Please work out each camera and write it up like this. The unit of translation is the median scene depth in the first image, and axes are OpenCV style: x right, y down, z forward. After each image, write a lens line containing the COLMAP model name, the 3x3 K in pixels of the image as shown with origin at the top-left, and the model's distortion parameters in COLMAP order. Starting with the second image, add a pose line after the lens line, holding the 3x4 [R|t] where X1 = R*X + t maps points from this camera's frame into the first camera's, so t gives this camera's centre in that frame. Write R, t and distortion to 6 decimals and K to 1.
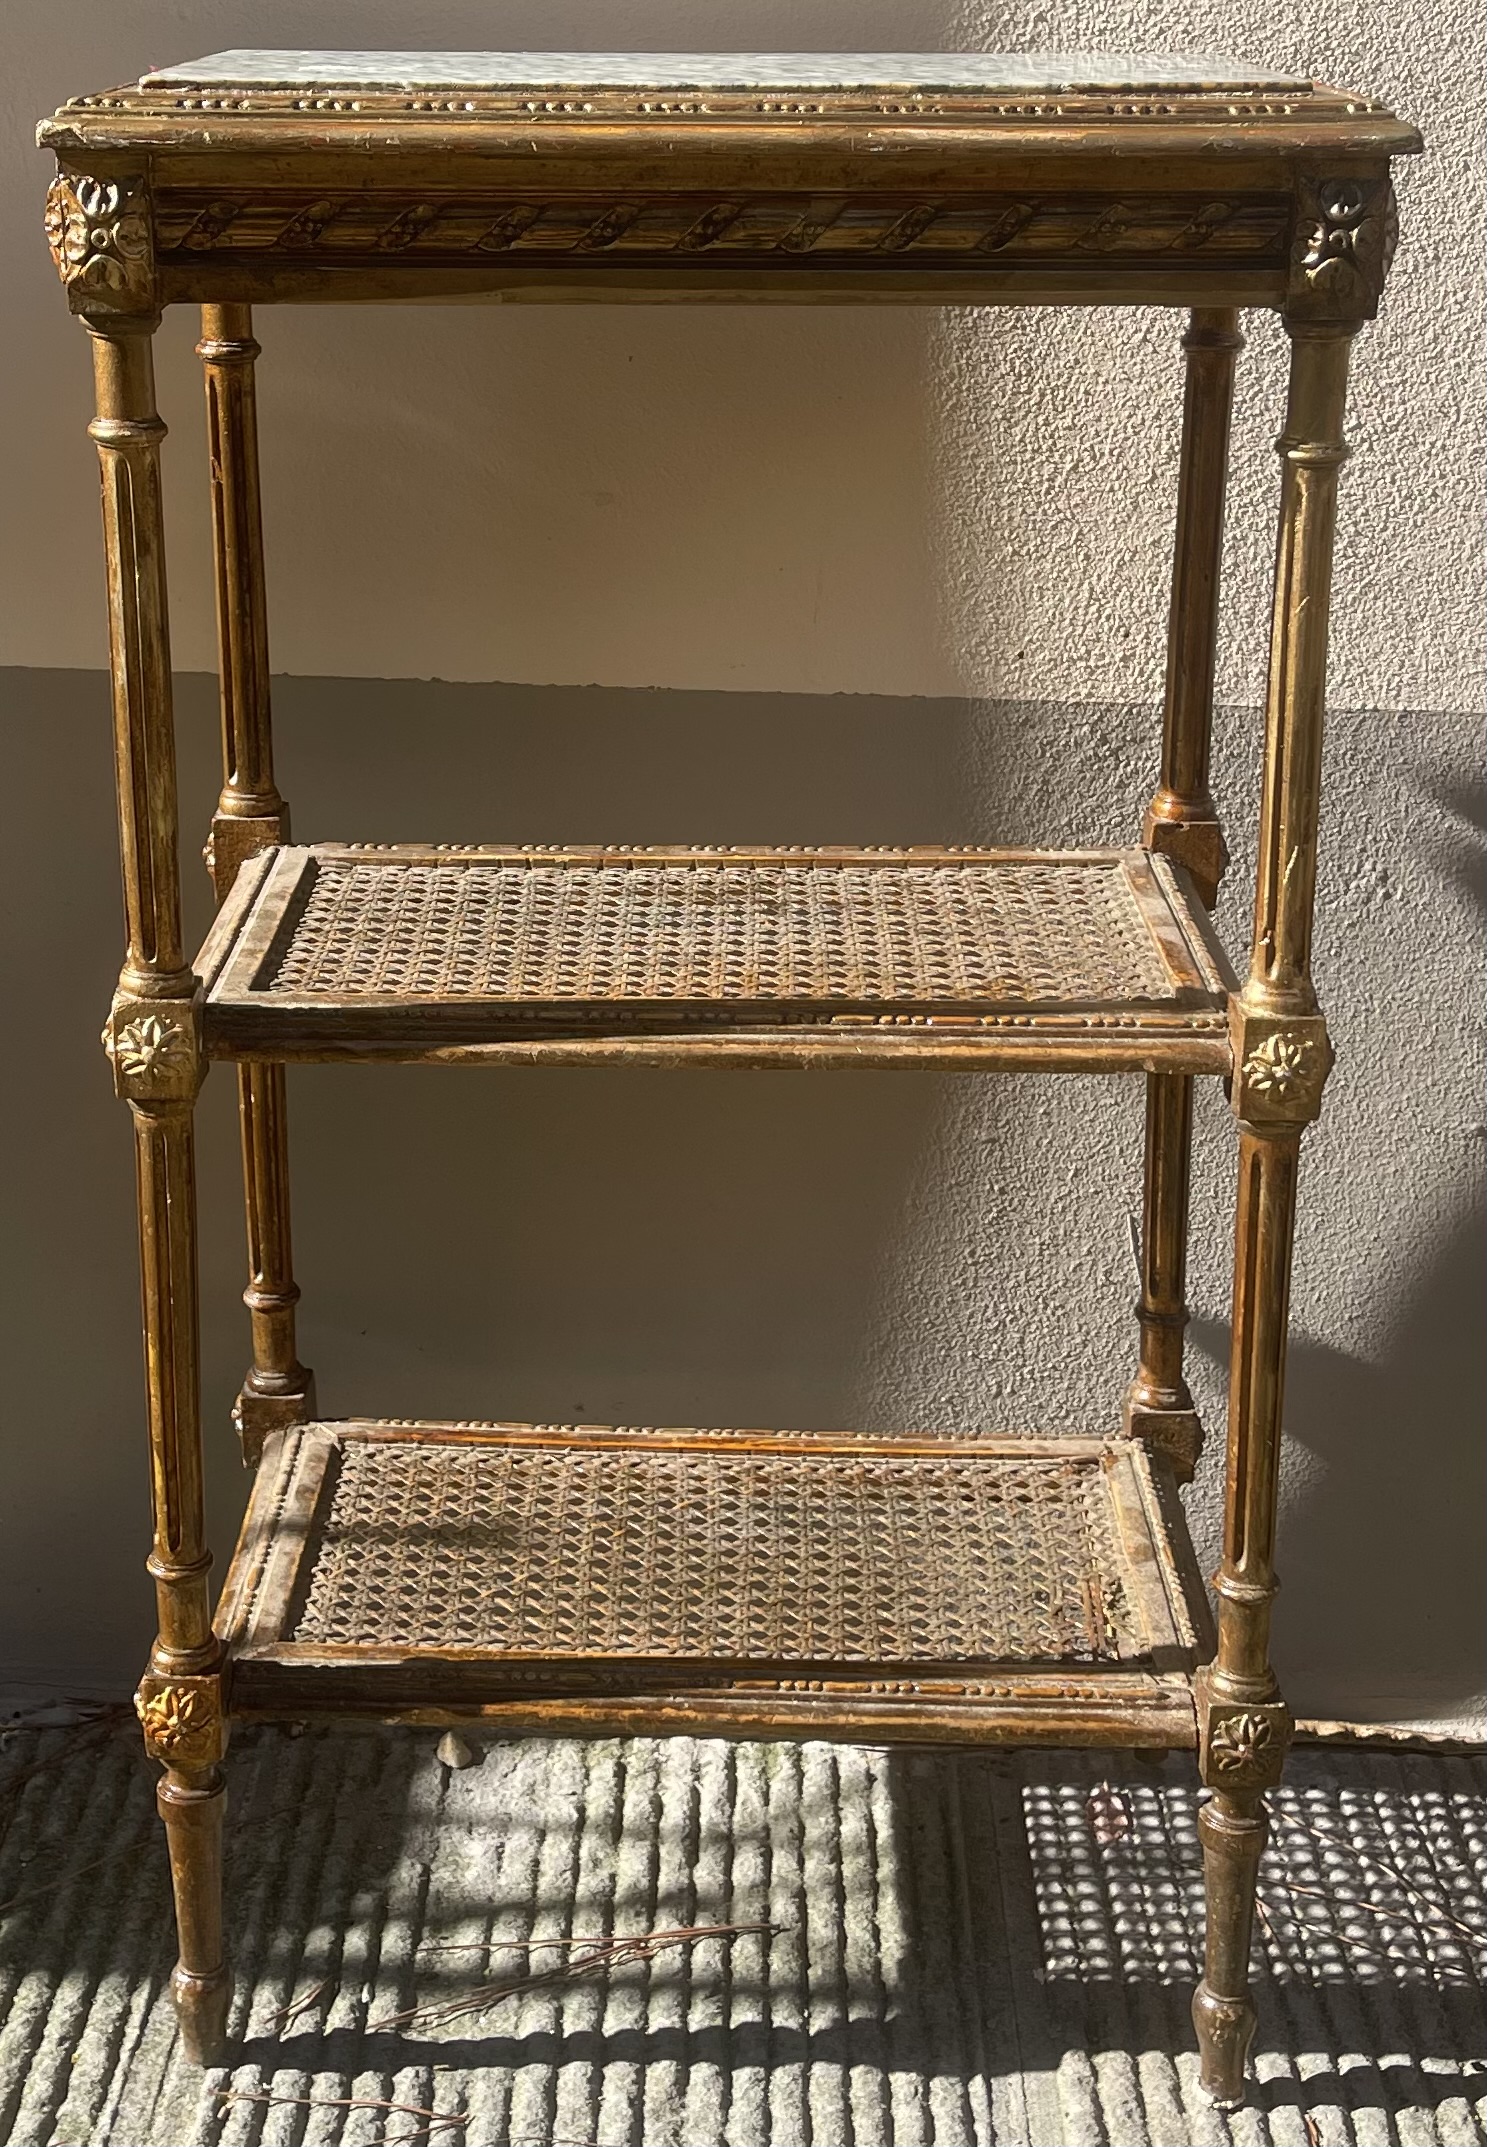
lens RADIAL K [[3383.6, 0, 743.5], [0, 3383.6, 1073.5], [0, 0, 1]] dist [0.044115, -0.033769]
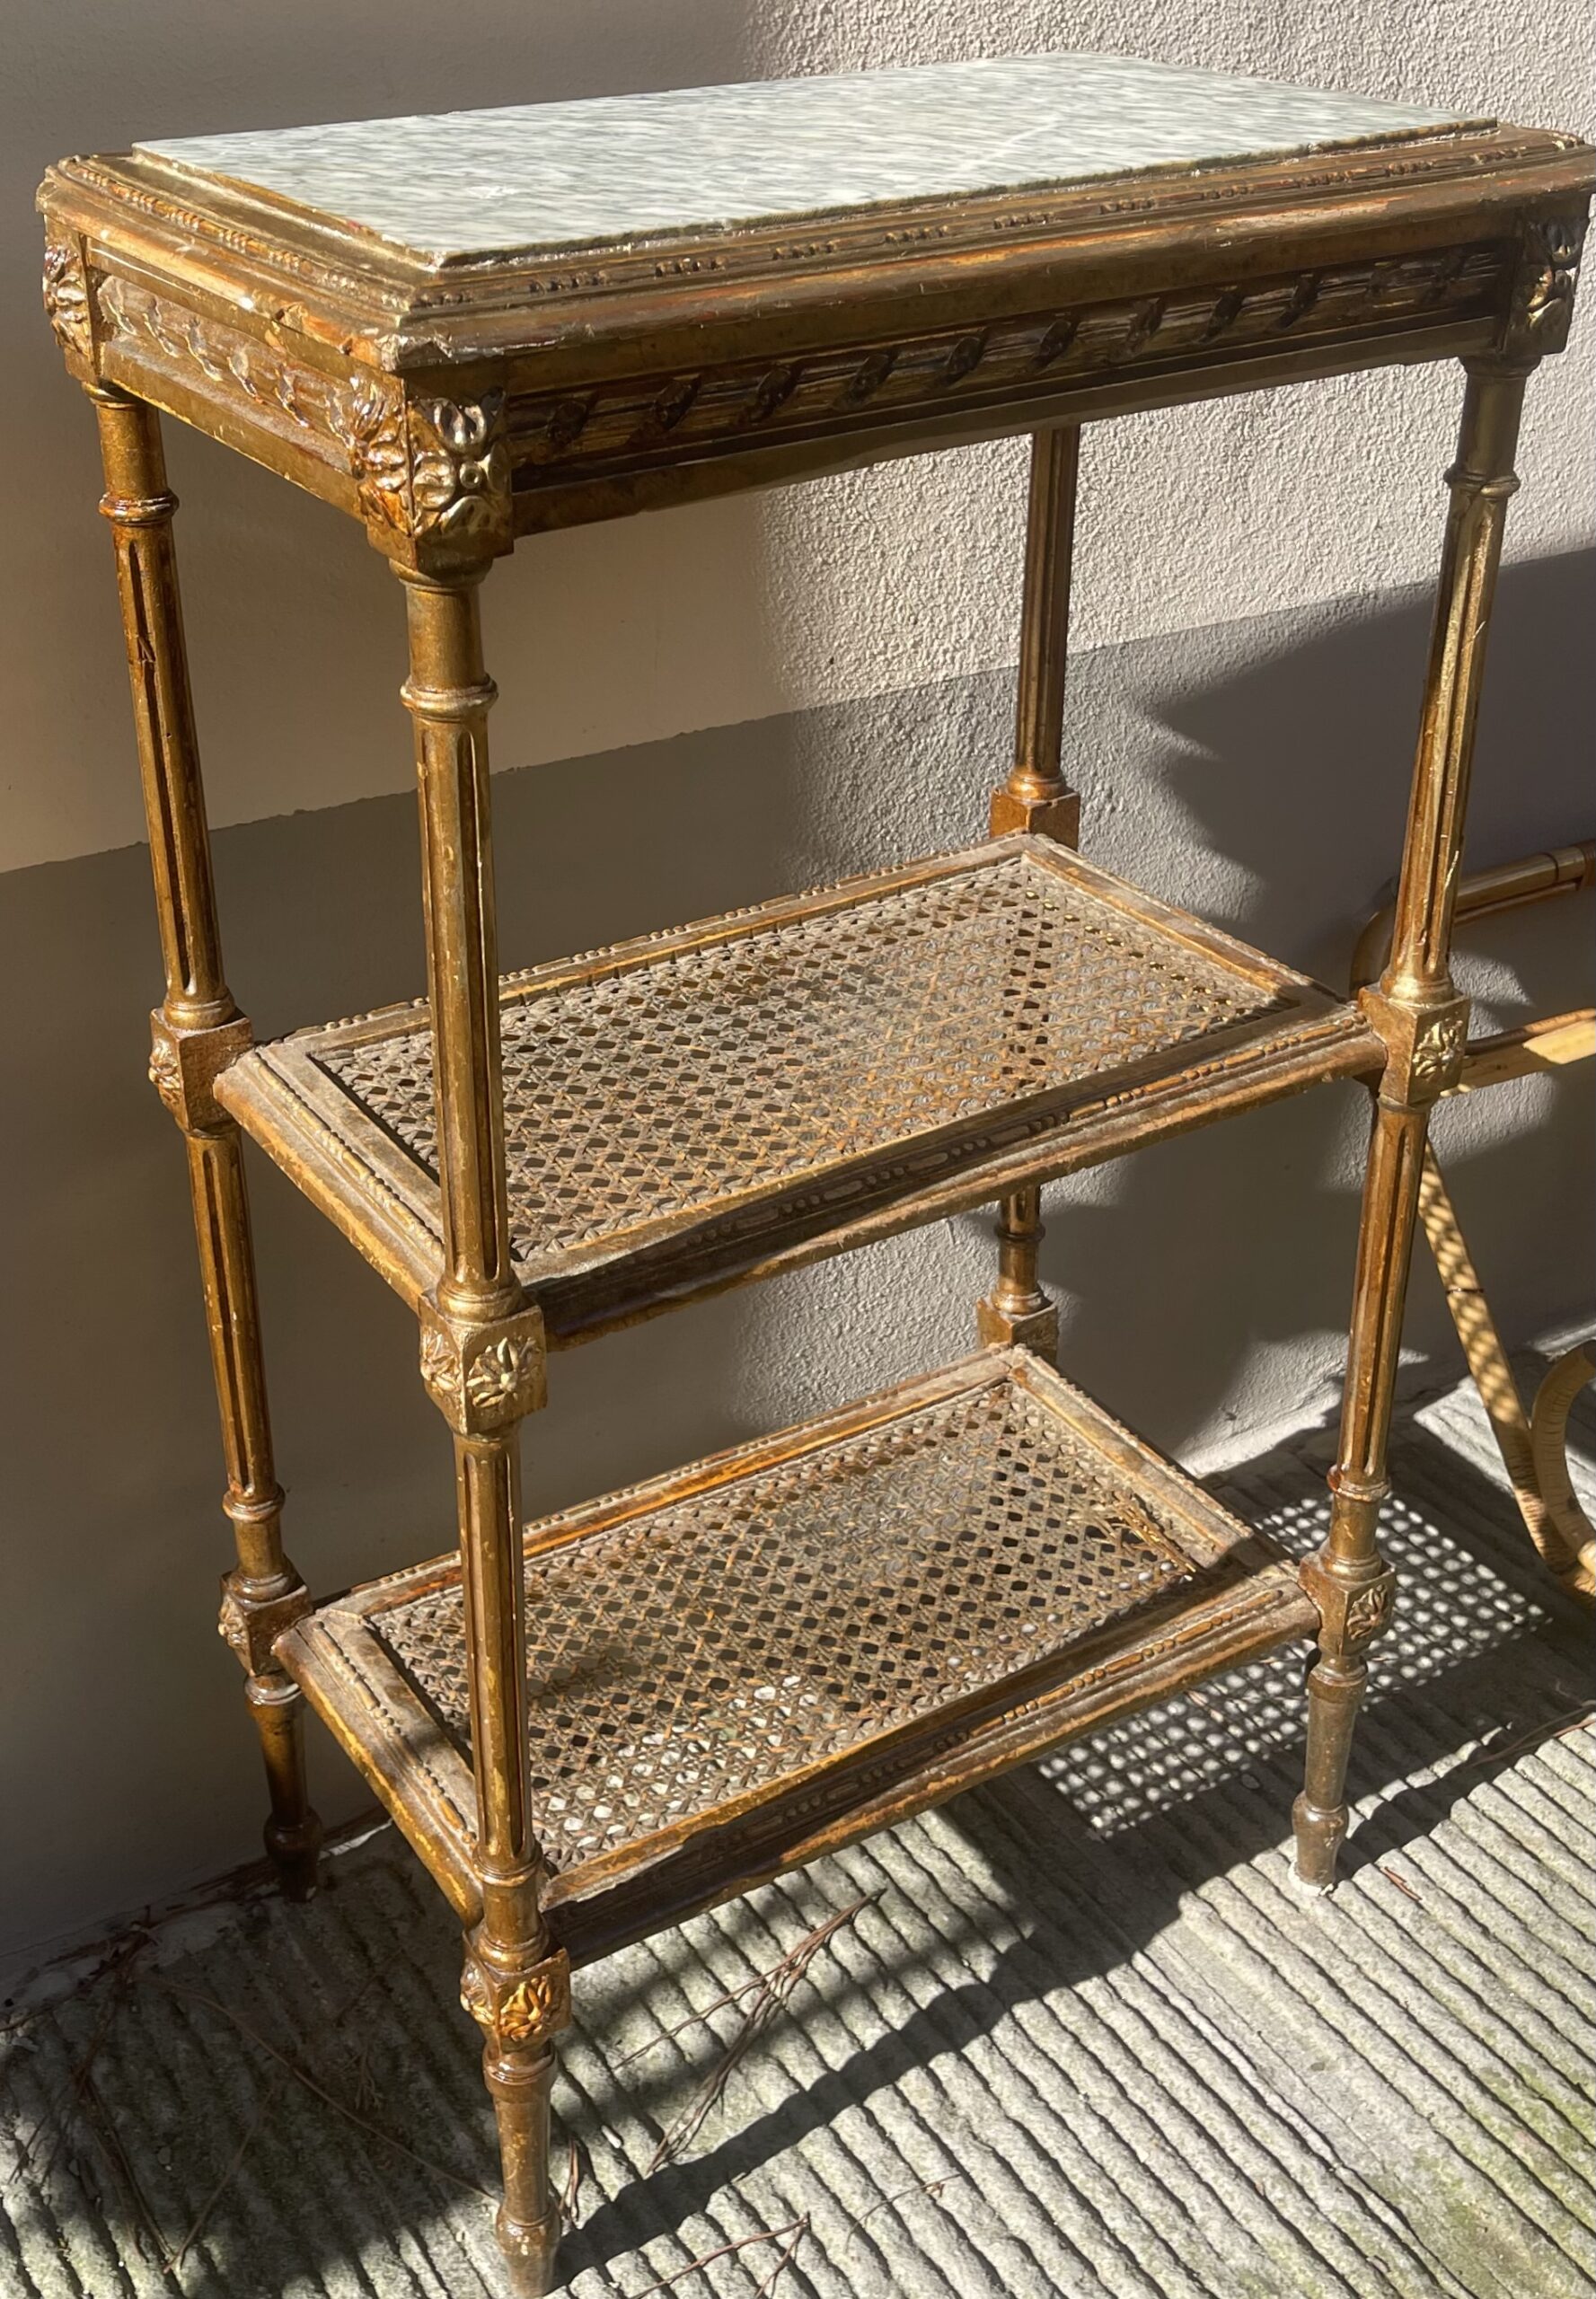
lens RADIAL K [[2695.8, 0, 796.4], [0, 2695.8, 1121.1], [0, 0, 1]] dist [0.039863, -0.041447]
pose [[0.821185, -0.278906, 0.497863, -0.385732], [0.190574, 0.956373, 0.221430, -0.182342], [-0.537901, -0.086955, 0.838511, 0.339027]]
